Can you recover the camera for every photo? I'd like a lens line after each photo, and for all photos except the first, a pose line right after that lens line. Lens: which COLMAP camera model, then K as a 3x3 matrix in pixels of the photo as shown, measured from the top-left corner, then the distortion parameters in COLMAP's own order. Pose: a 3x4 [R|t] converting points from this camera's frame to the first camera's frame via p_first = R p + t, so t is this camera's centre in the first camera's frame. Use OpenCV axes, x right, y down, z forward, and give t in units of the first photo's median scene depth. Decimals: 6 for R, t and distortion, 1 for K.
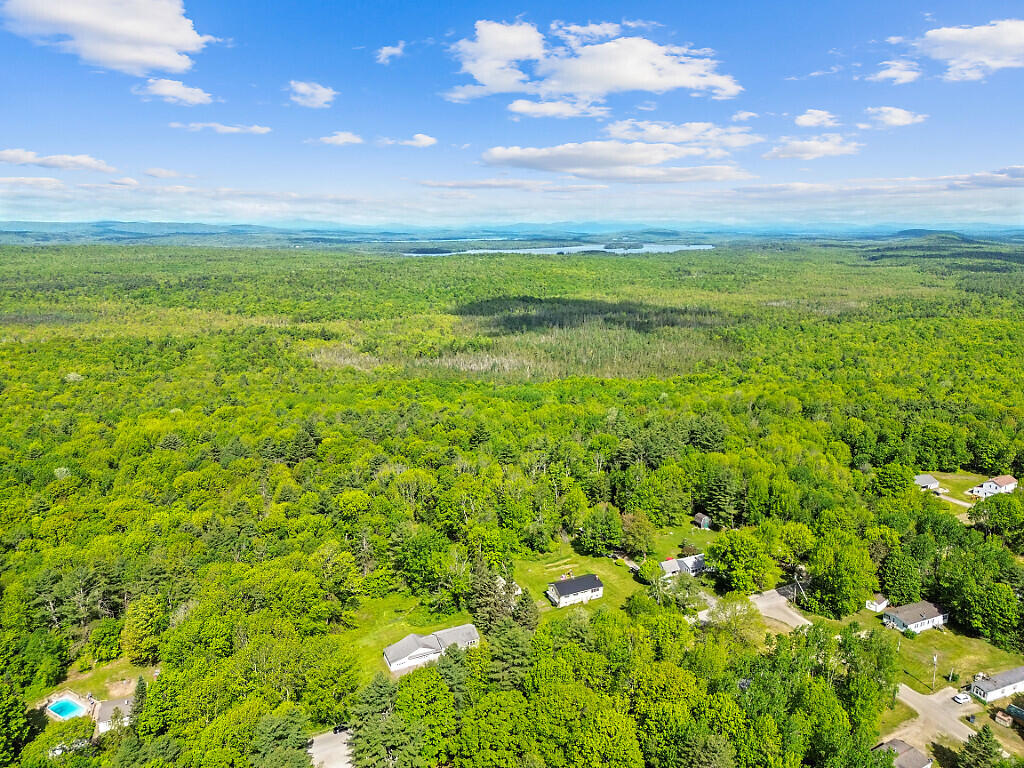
lens RADIAL K [[719.0, 0, 512.0], [0, 719.0, 384.0], [0, 0, 1]] dist [0.078211, -0.069409]
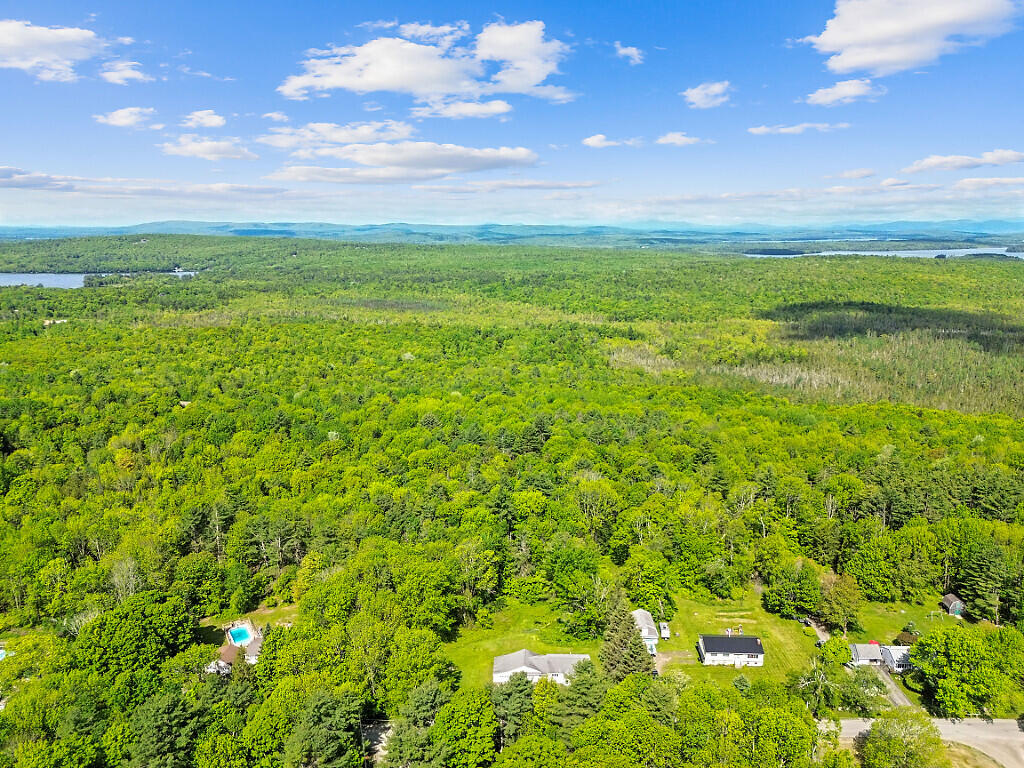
lens RADIAL K [[719.0, 0, 512.0], [0, 719.0, 384.0], [0, 0, 1]] dist [0.078211, -0.069409]
pose [[0.892747, 0.097477, -0.439887, 0.151702], [-0.097763, 0.994965, 0.022072, -0.016706], [0.439824, 0.023300, 0.897782, 0.075109]]
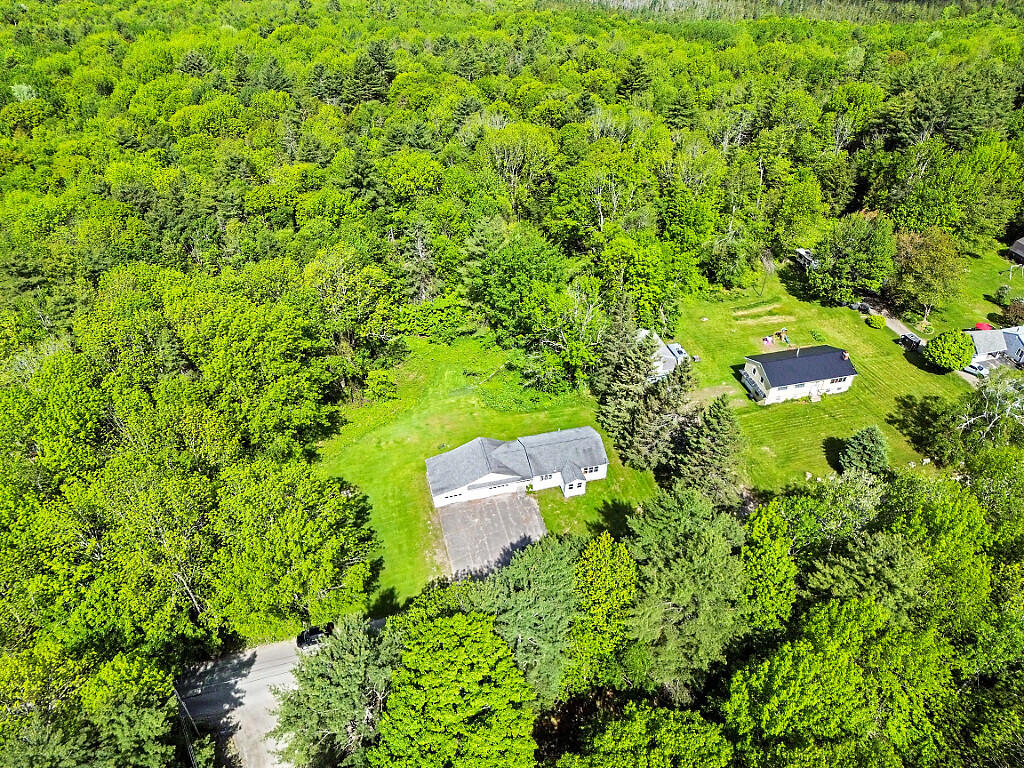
lens RADIAL K [[719.0, 0, 512.0], [0, 719.0, 384.0], [0, 0, 1]] dist [0.078211, -0.069409]
pose [[0.981691, 0.119350, -0.148454, -0.027539], [-0.046539, 0.906027, 0.420654, 0.057231], [0.184708, -0.406043, 0.894993, 0.355771]]
